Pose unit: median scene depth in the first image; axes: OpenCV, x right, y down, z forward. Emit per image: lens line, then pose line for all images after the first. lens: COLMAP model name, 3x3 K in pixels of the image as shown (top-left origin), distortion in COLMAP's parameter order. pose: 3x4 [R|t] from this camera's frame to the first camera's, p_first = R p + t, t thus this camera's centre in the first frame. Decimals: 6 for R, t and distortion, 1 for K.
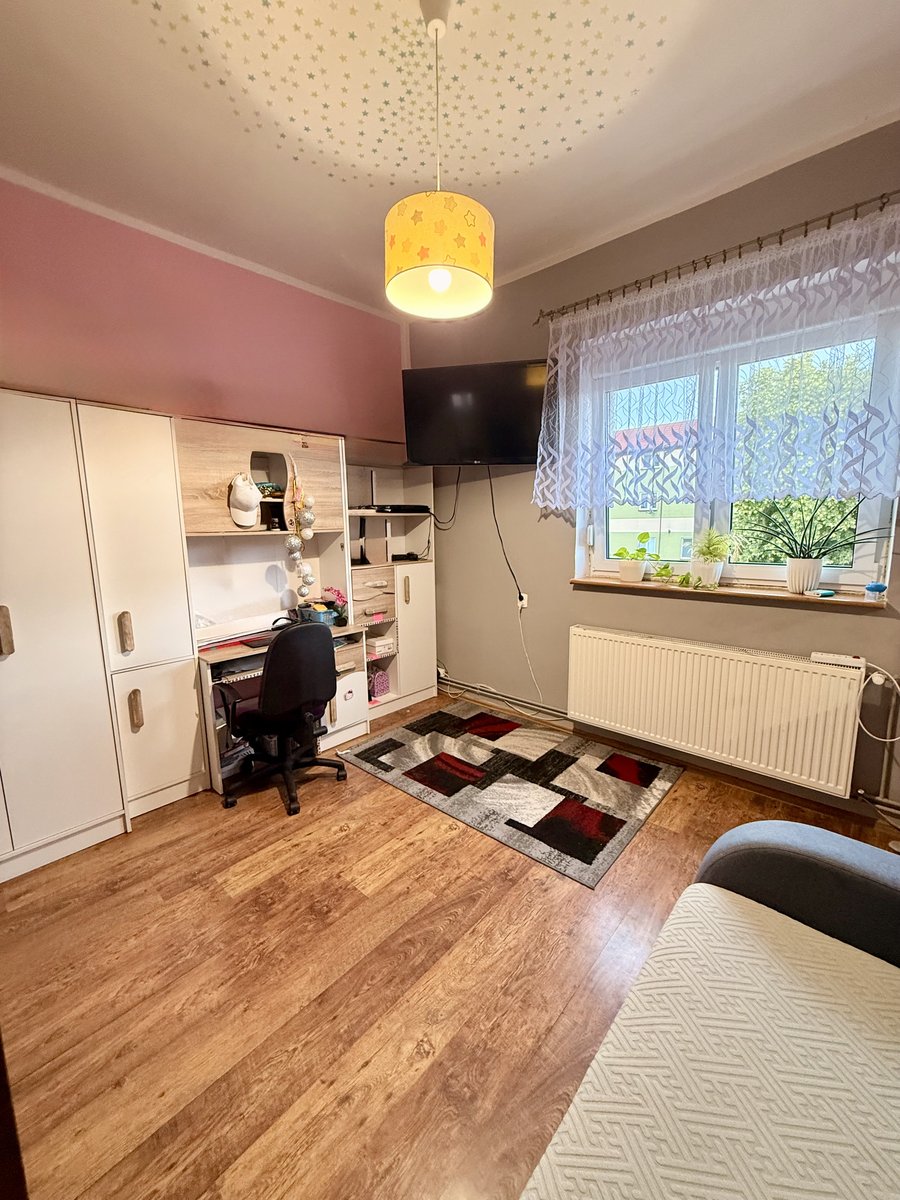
lens RADIAL K [[474.9, 0, 450.0], [0, 474.9, 599.0], [0, 0, 1]] dist [-0.002951, 0.000591]
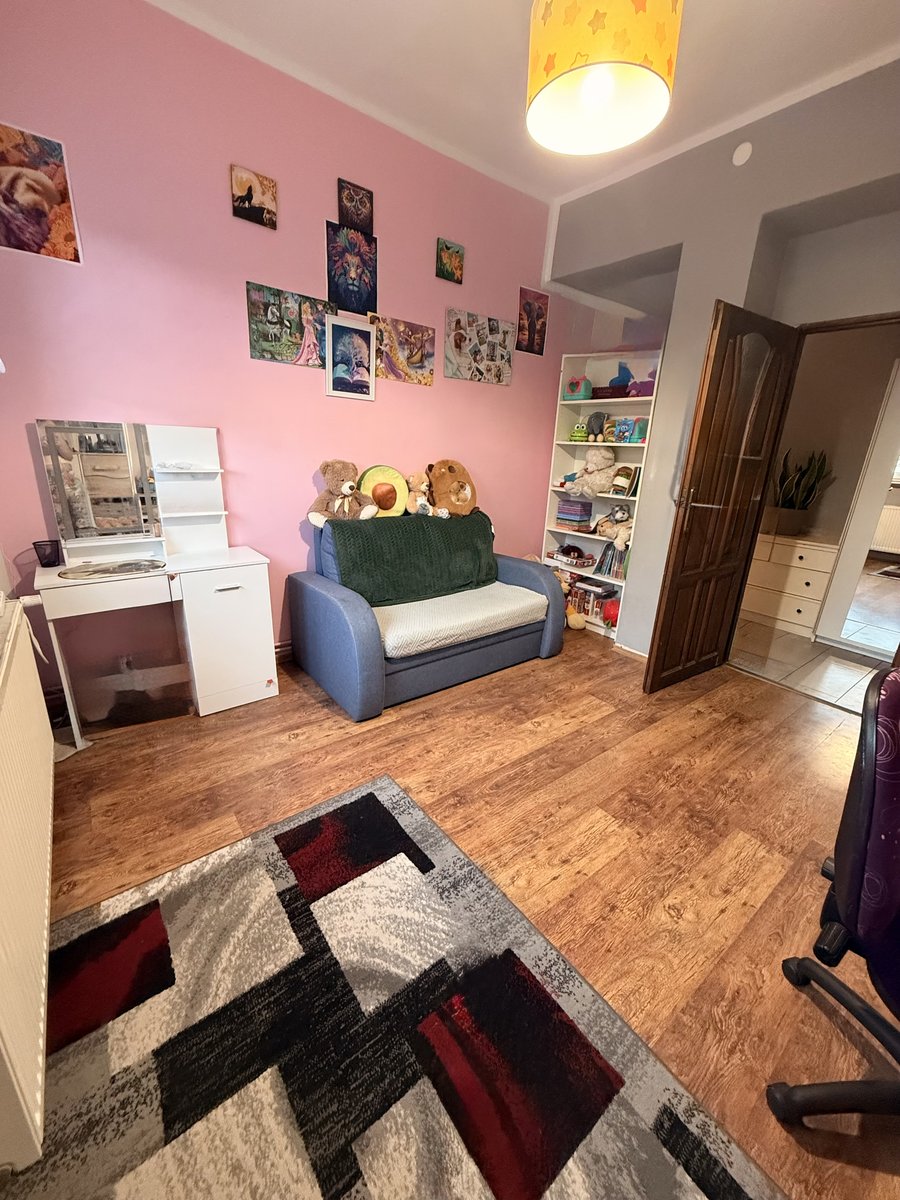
lens RADIAL K [[474.9, 0, 450.1], [0, 474.9, 598.6], [0, 0, 1]] dist [-0.002951, 0.000591]
pose [[-0.983374, -0.082693, 0.161673, 0.011899], [-0.001959, 0.895081, 0.445899, -0.196514], [-0.181584, 0.438169, -0.880361, 1.440686]]
